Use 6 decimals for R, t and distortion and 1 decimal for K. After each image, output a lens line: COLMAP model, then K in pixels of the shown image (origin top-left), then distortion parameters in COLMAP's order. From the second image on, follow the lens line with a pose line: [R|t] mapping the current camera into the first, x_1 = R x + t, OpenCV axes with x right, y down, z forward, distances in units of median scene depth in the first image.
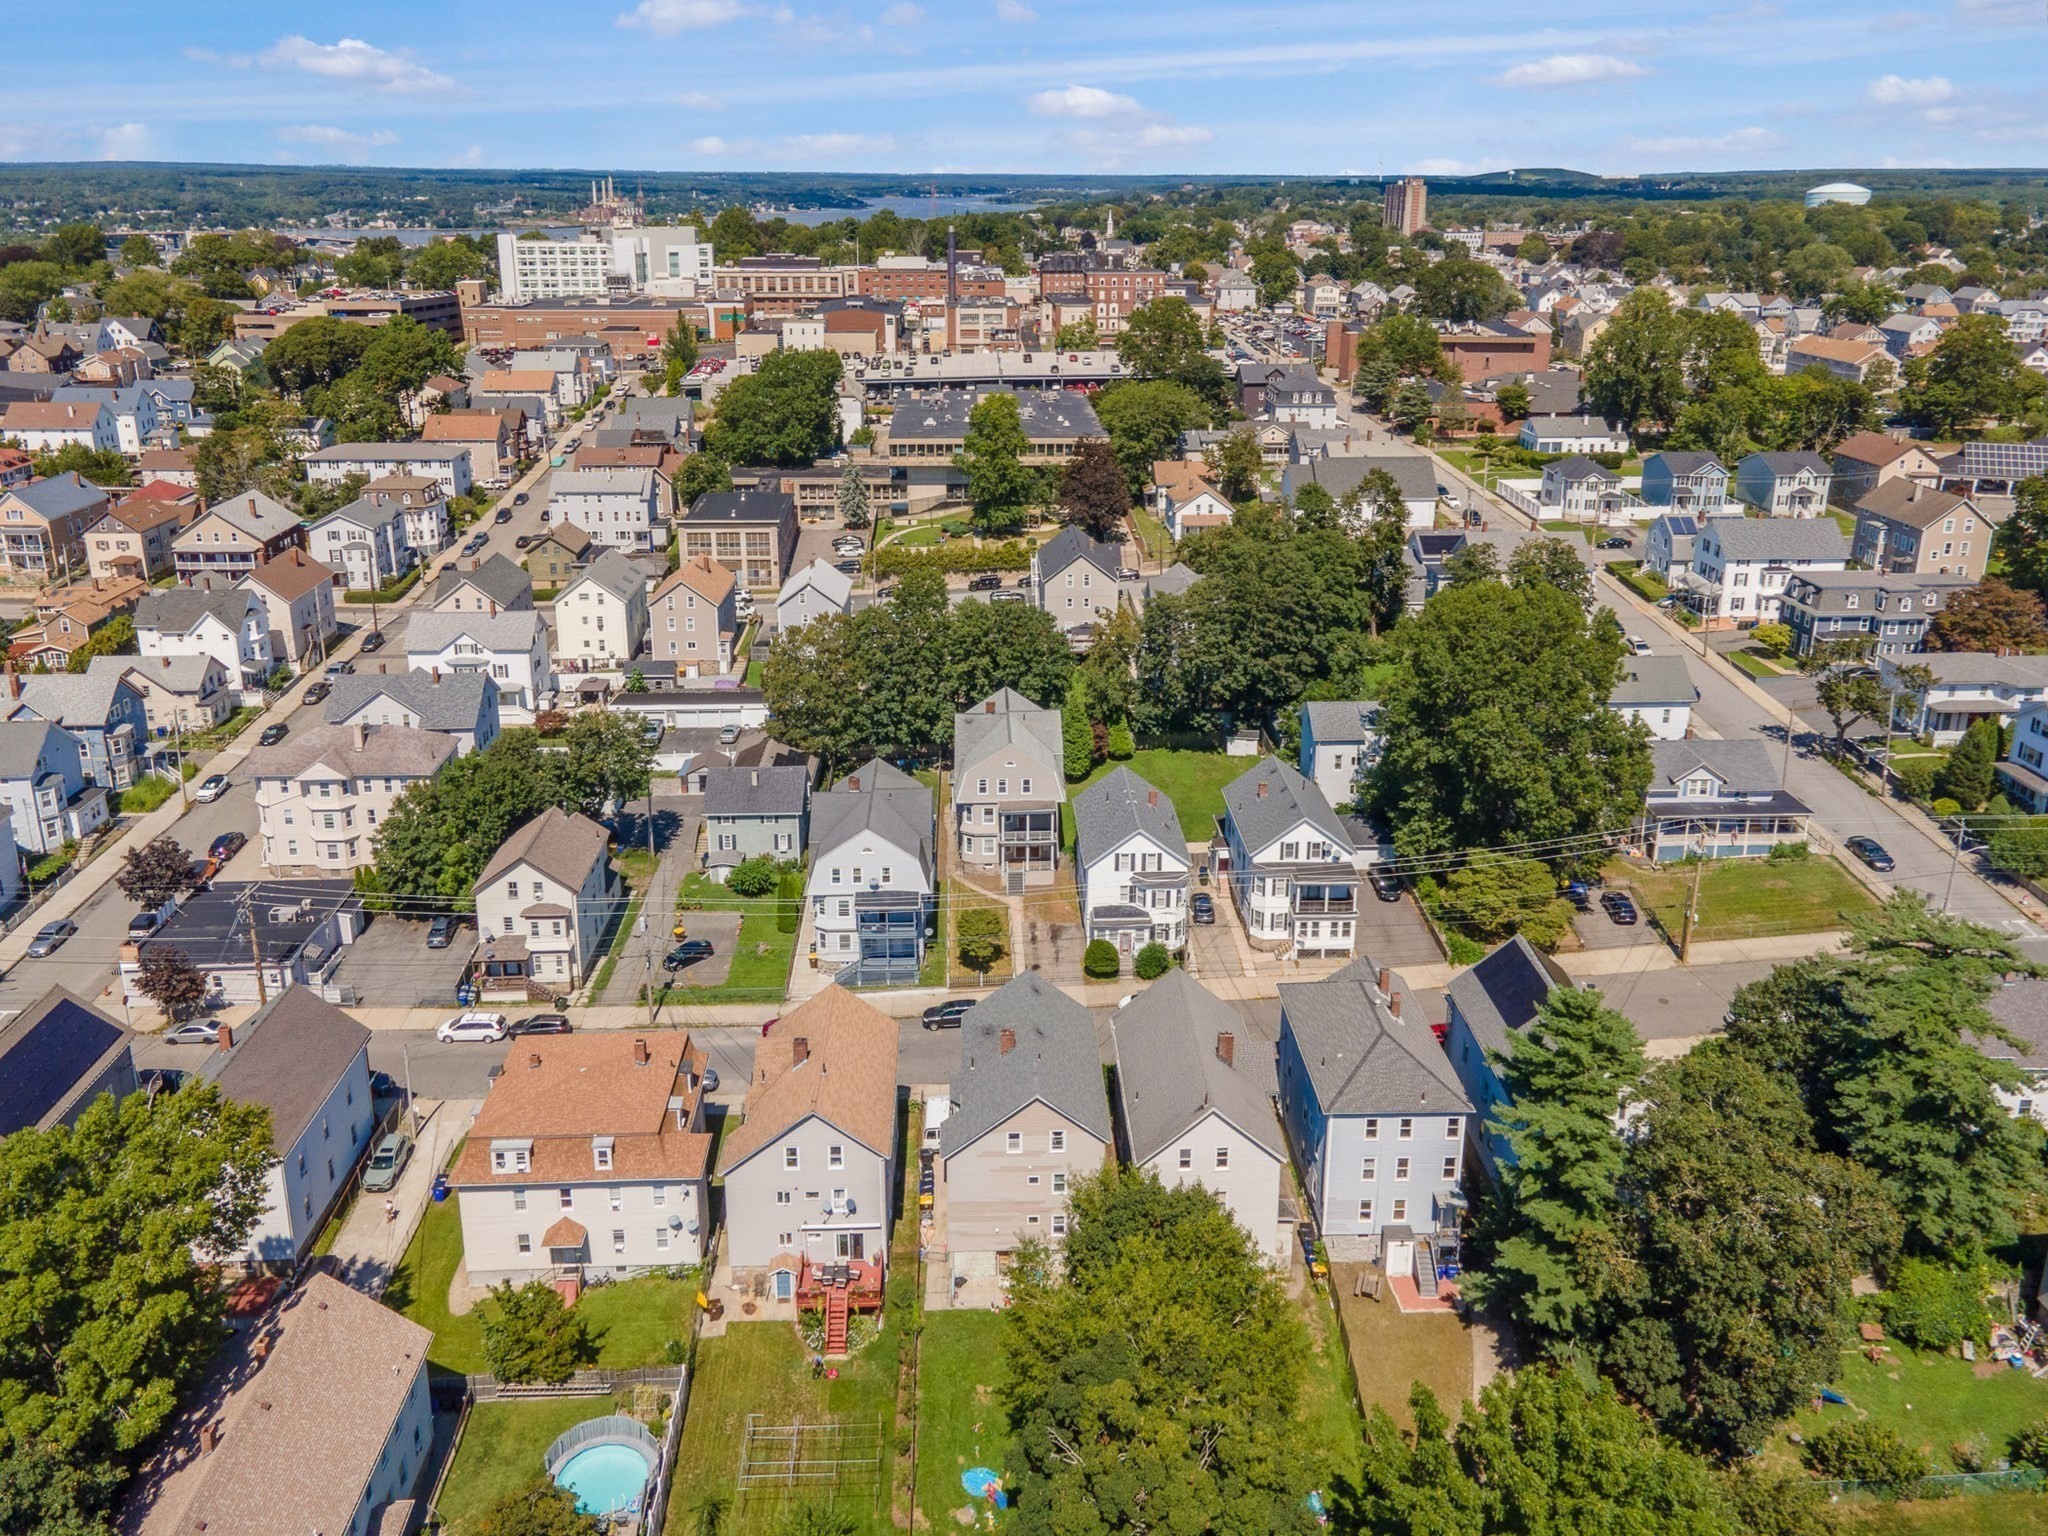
lens RADIAL K [[1526.3, 0, 1023.5], [0, 1526.3, 639.8], [0, 0, 1]] dist [0.006424, -0.000322]
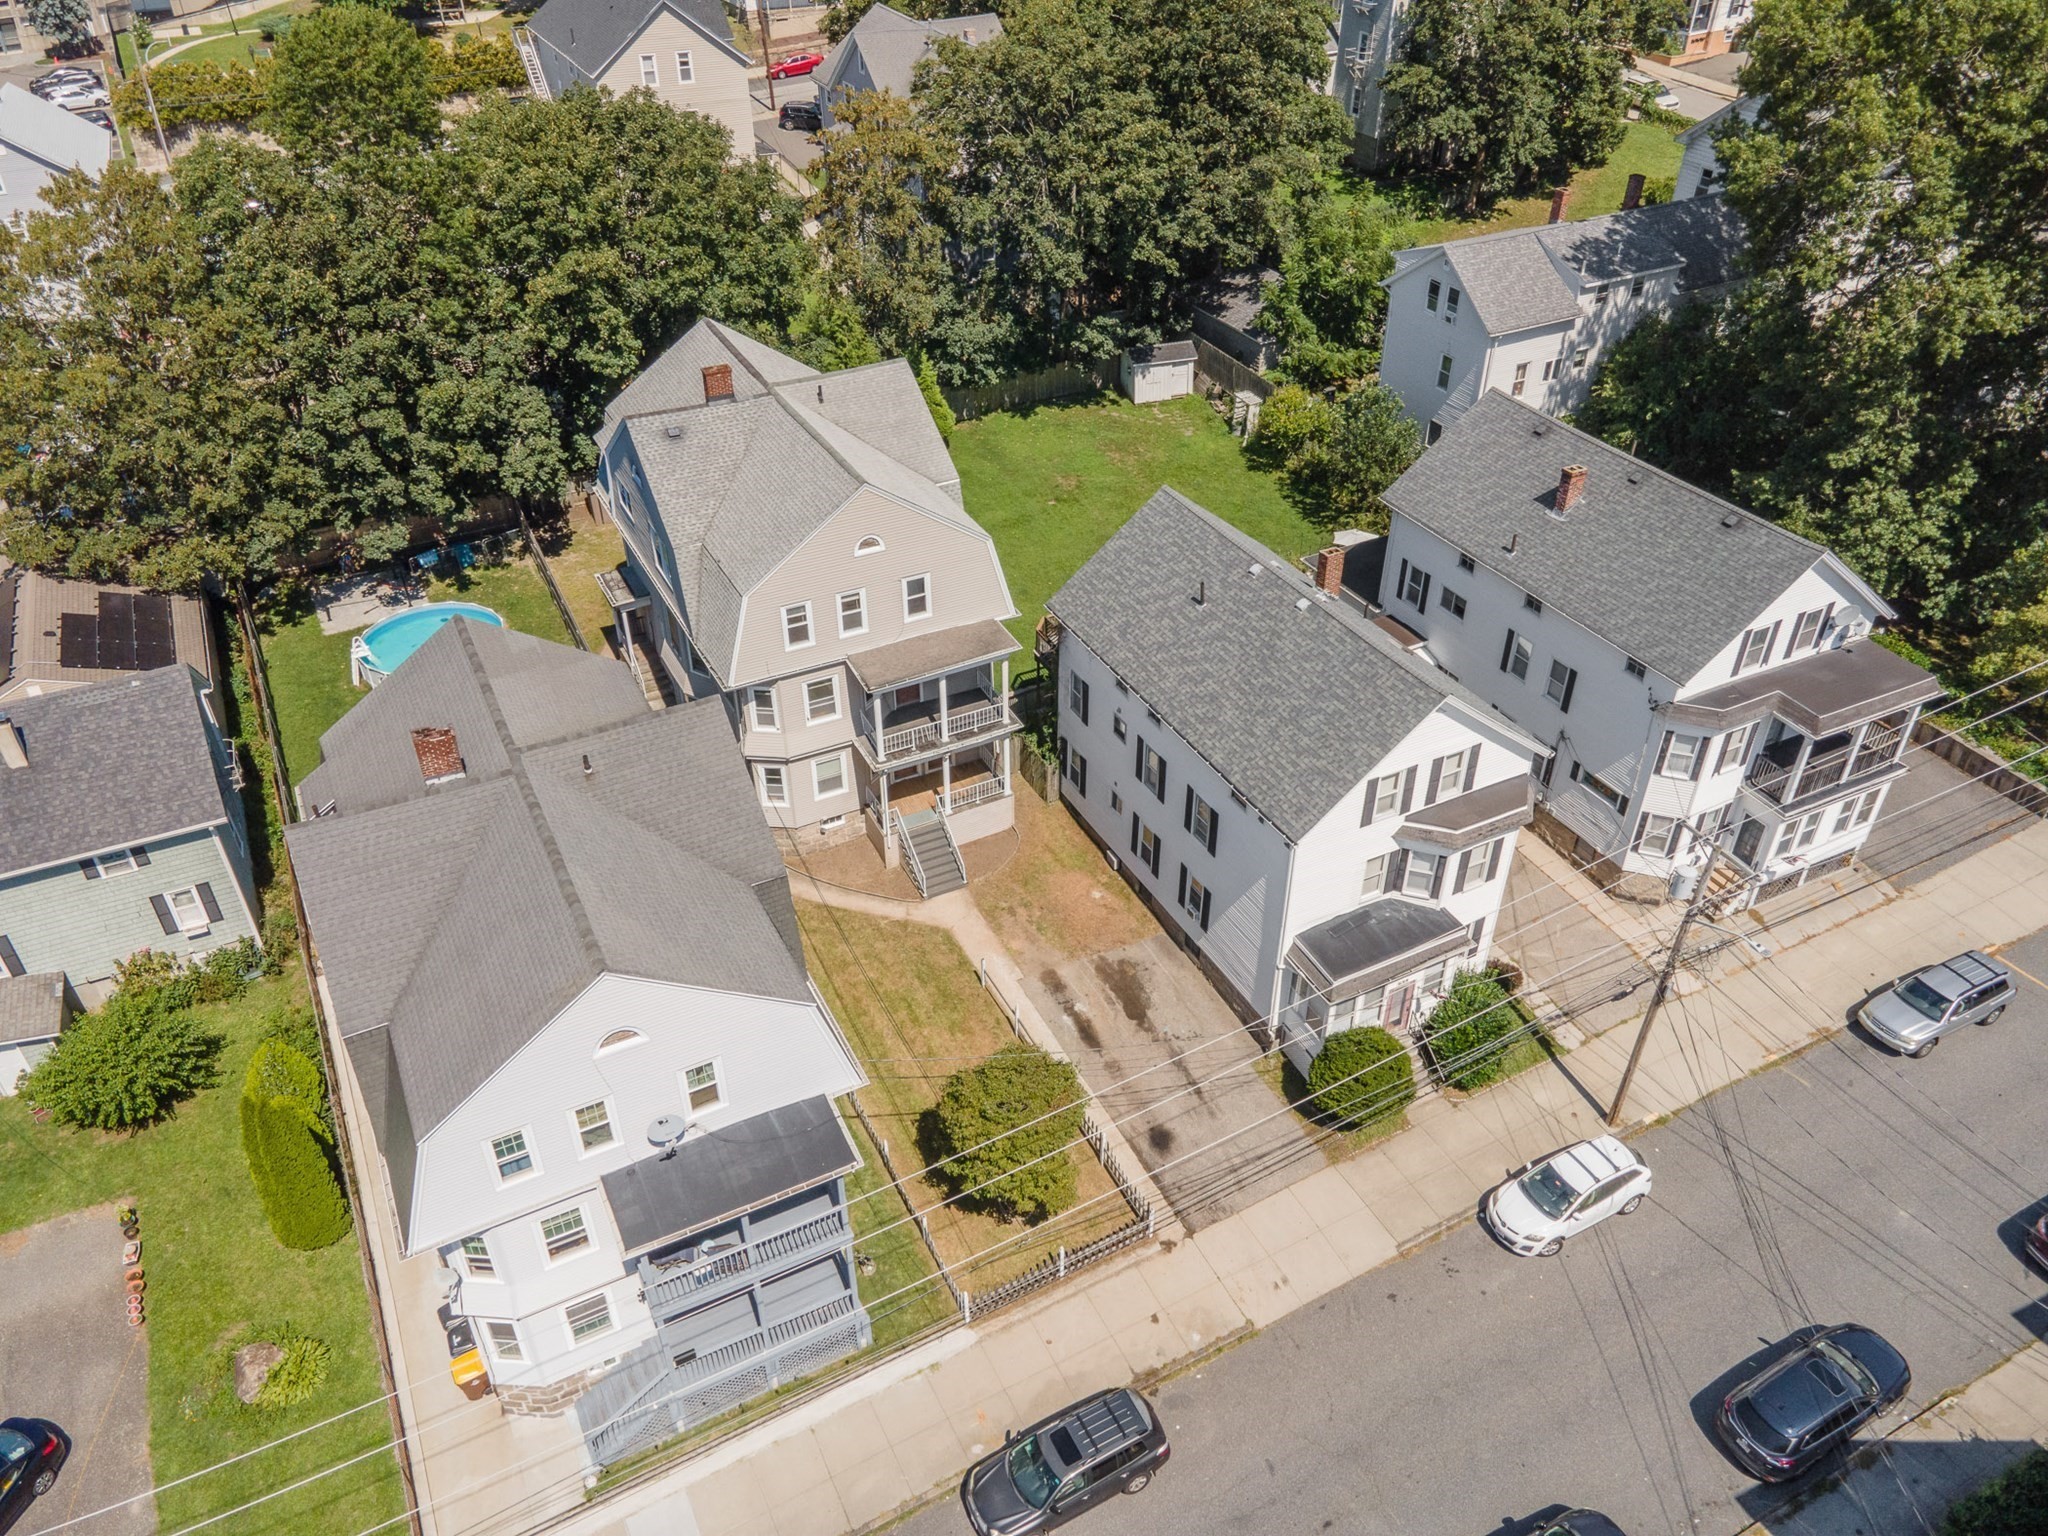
lens RADIAL K [[1486.3, 0, 1047.5], [0, 1486.3, 775.7], [0, 0, 1]] dist [0.033706, 0.000187]
pose [[0.901349, -0.256527, 0.348947, -0.085285], [0.125258, 0.925682, 0.356964, 0.013360], [-0.414585, -0.278041, 0.866495, 0.576872]]
